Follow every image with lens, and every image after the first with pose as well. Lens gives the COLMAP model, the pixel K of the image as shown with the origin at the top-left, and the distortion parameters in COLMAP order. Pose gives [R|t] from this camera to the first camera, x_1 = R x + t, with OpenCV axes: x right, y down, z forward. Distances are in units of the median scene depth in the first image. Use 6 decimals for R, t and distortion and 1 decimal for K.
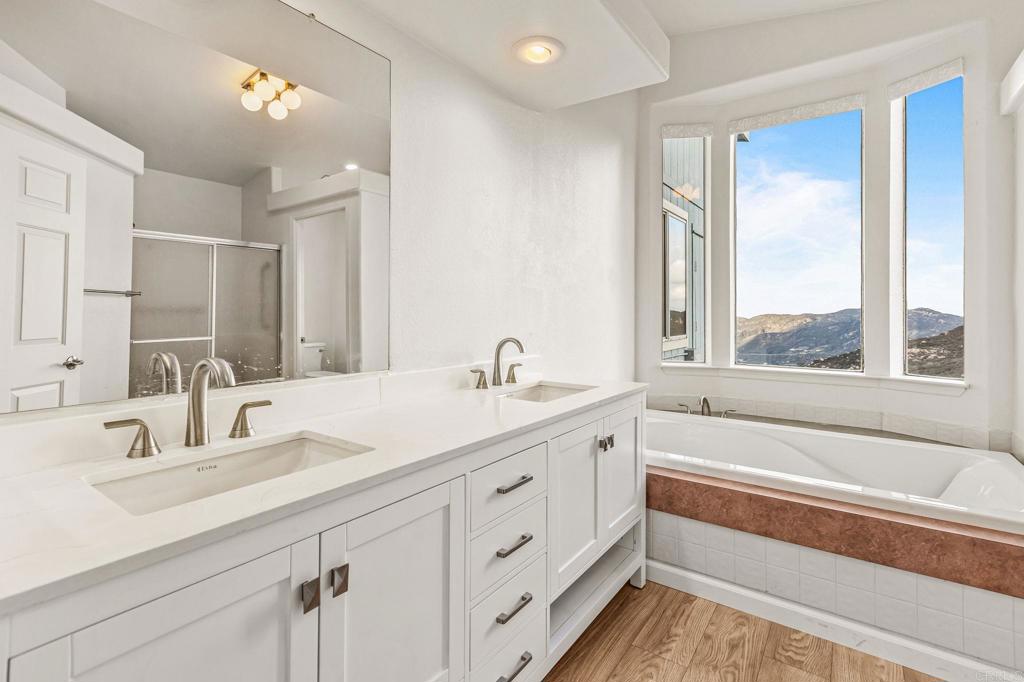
lens RADIAL K [[472.0, 0, 513.4], [0, 472.0, 317.7], [0, 0, 1]] dist [0.000801, 0.000123]
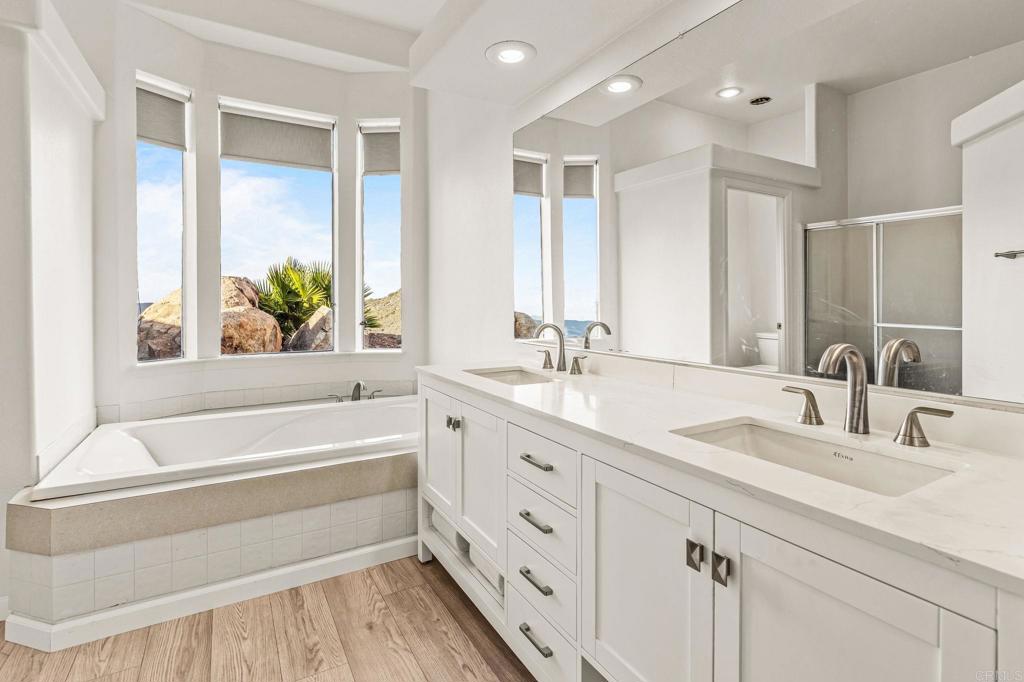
lens RADIAL K [[487.5, 0, 513.5], [0, 487.5, 303.0], [0, 0, 1]] dist [-0.000901, -0.000341]
pose [[-0.398884, 0.002724, -0.916997, 0.922358], [-0.001634, 0.999992, 0.003682, -0.005905], [0.917000, 0.002967, -0.398876, 1.259572]]
